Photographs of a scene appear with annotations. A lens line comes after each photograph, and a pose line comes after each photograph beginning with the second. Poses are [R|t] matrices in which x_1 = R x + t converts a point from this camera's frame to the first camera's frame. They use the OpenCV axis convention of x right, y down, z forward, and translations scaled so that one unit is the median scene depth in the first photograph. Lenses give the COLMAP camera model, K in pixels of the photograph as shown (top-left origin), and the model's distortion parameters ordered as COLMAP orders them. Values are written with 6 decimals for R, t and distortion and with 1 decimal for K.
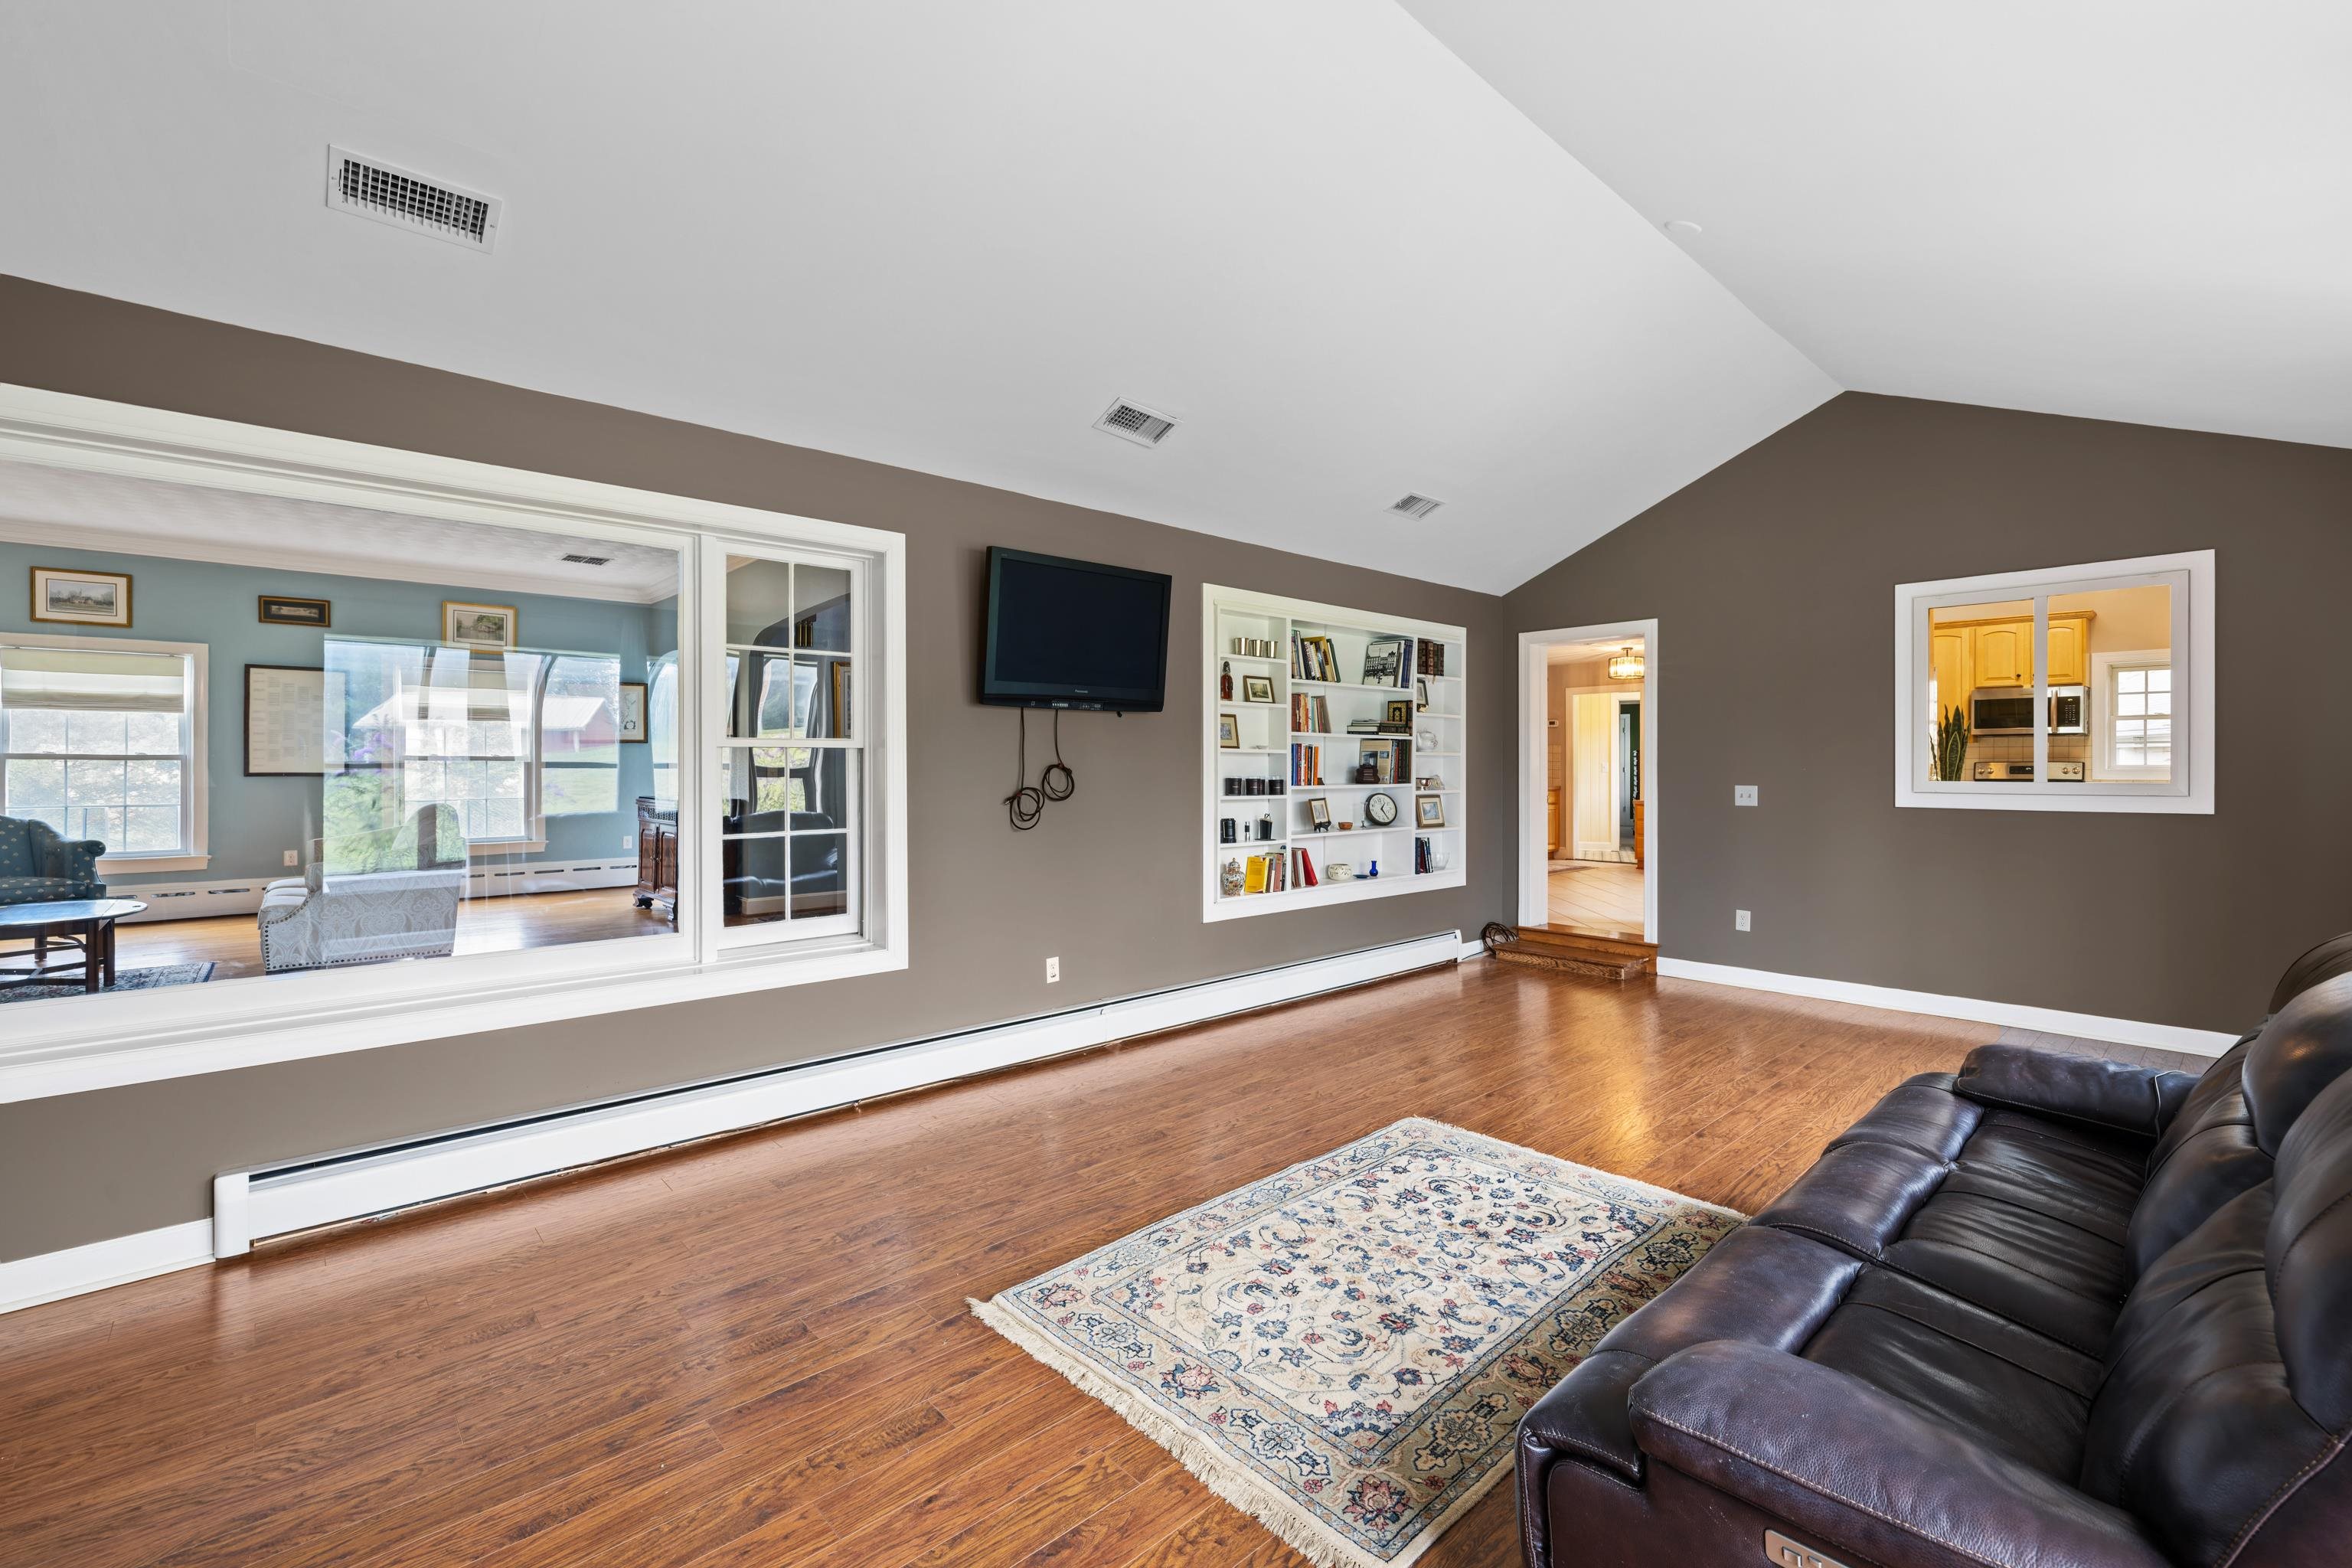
lens RADIAL K [[983.5, 0, 1177.5], [0, 983.5, 774.1], [0, 0, 1]] dist [0.000861, -0.000006]
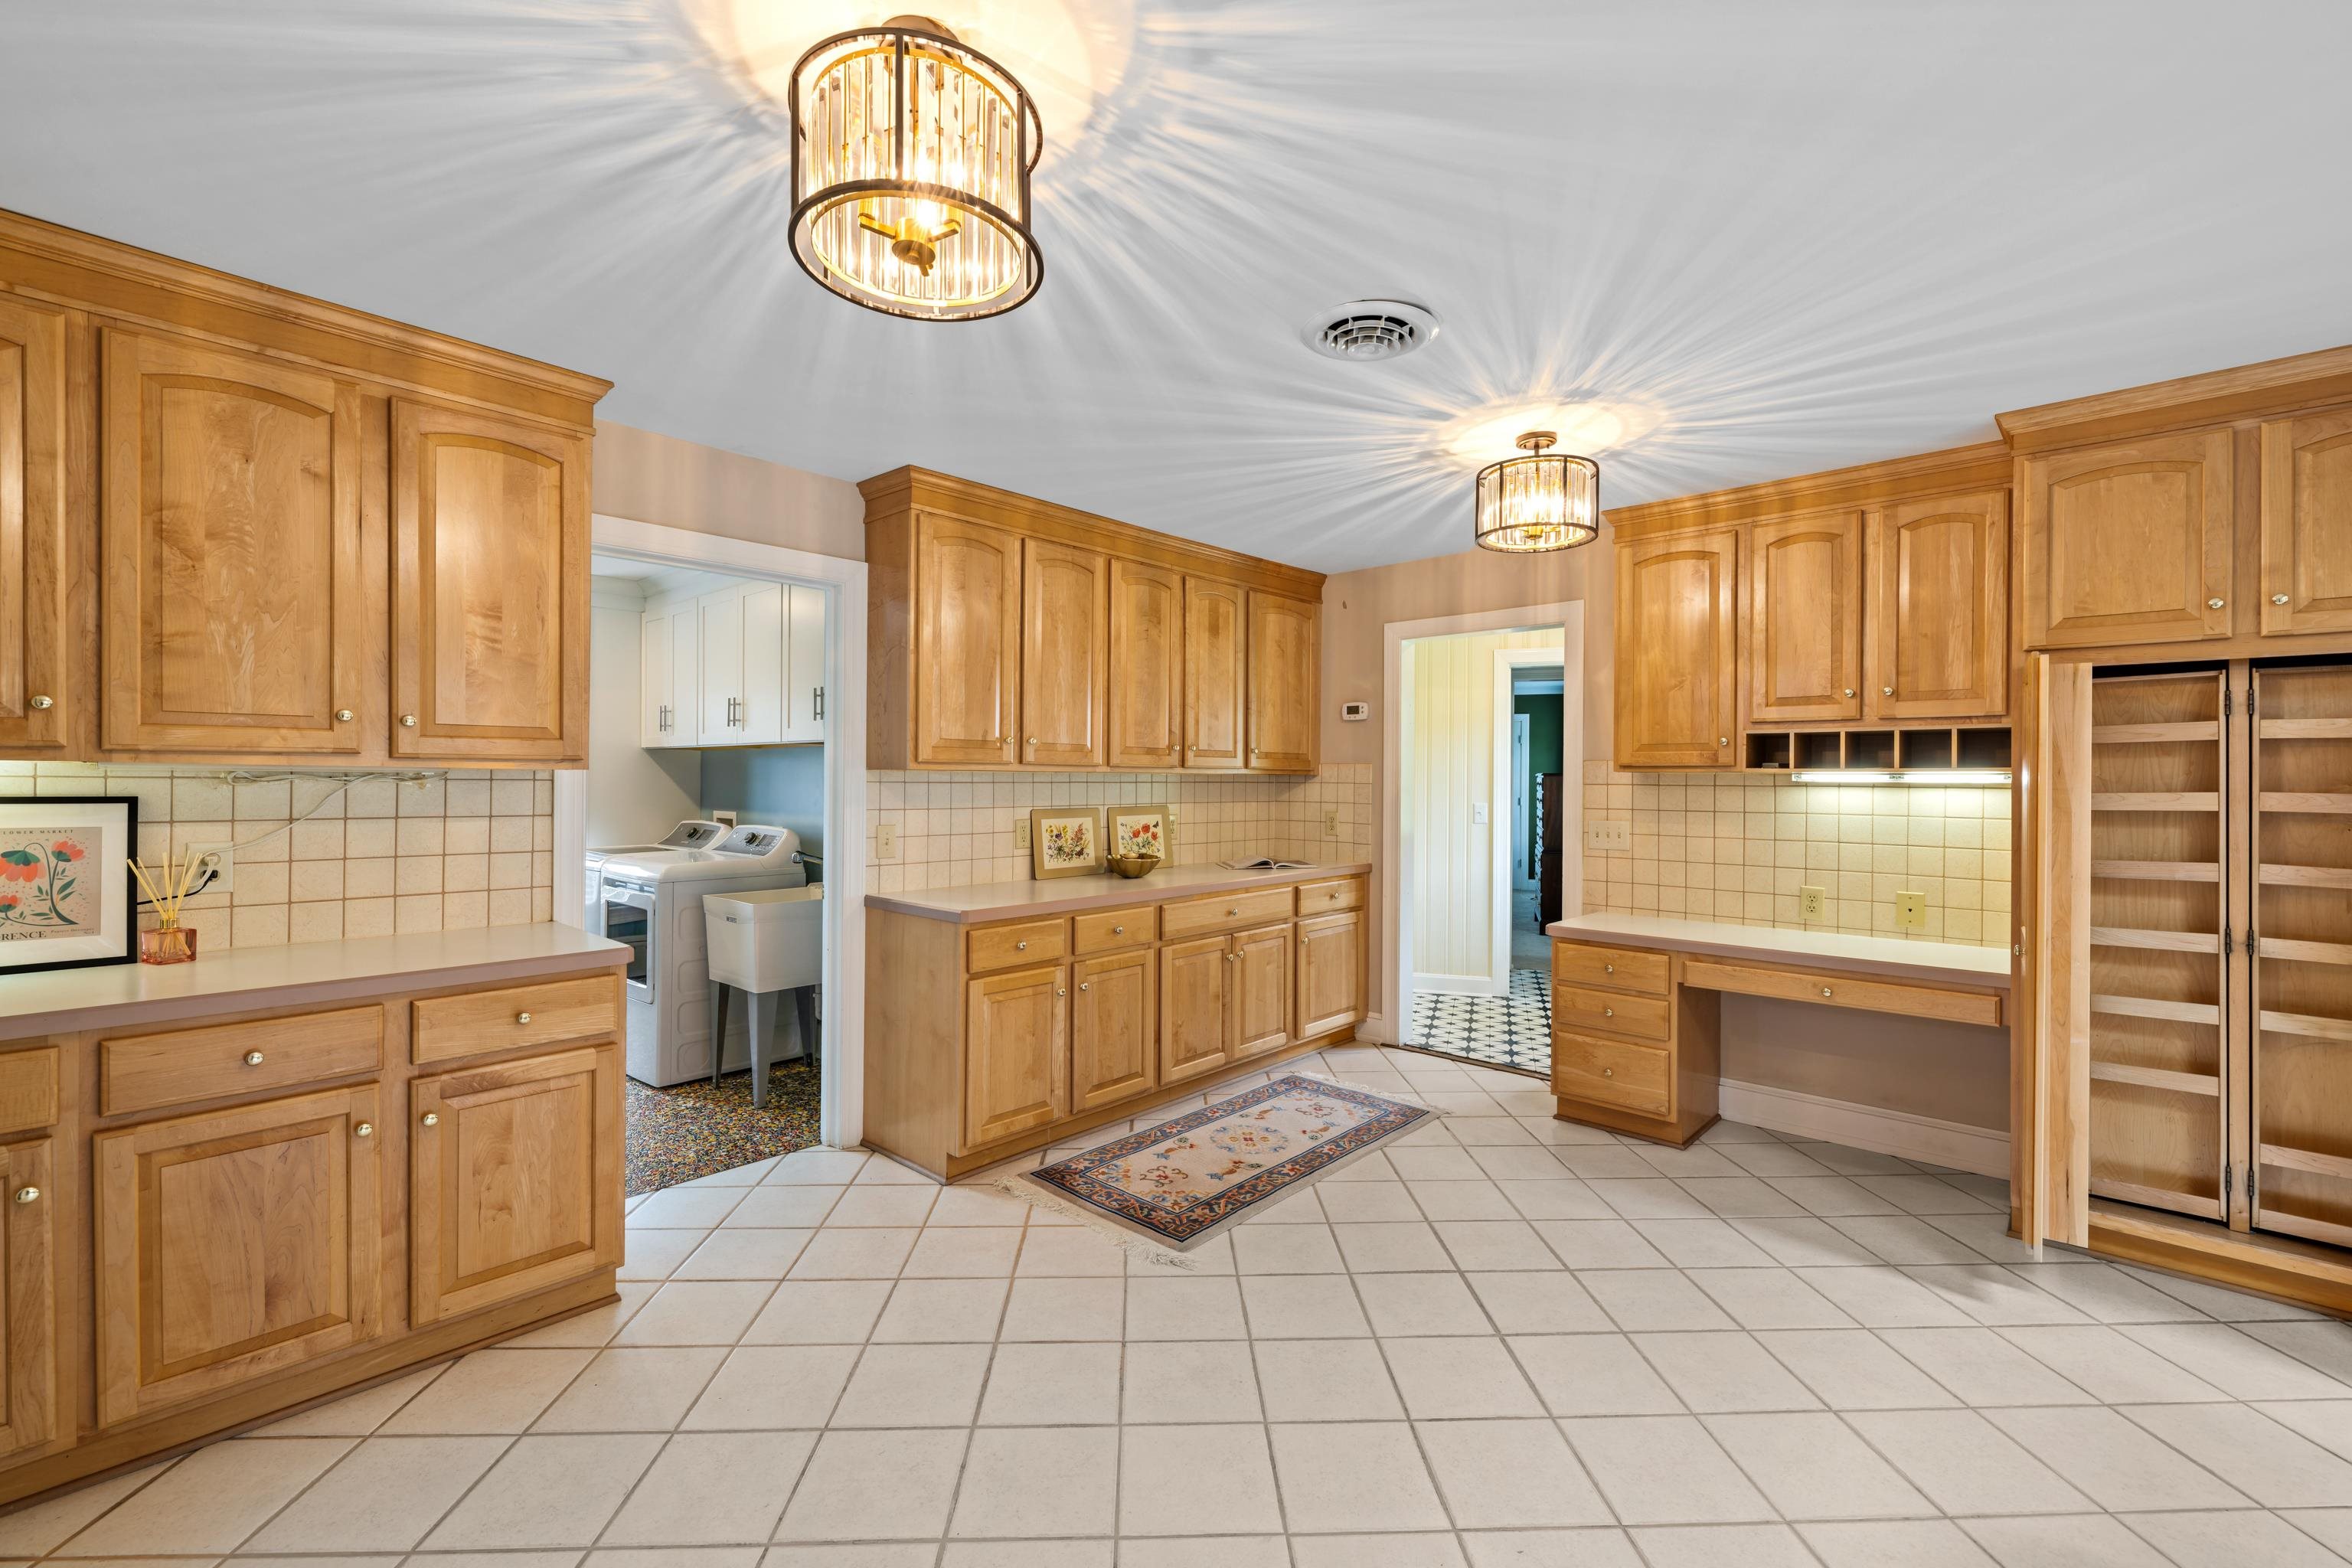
lens RADIAL K [[983.5, 0, 1177.5], [0, 983.5, 774.1], [0, 0, 1]] dist [0.000861, -0.000006]
pose [[0.995543, 0.011354, 0.093621, 1.188445], [-0.010083, 0.999851, -0.014035, -0.081154], [-0.093767, 0.013029, 0.995509, 2.639580]]
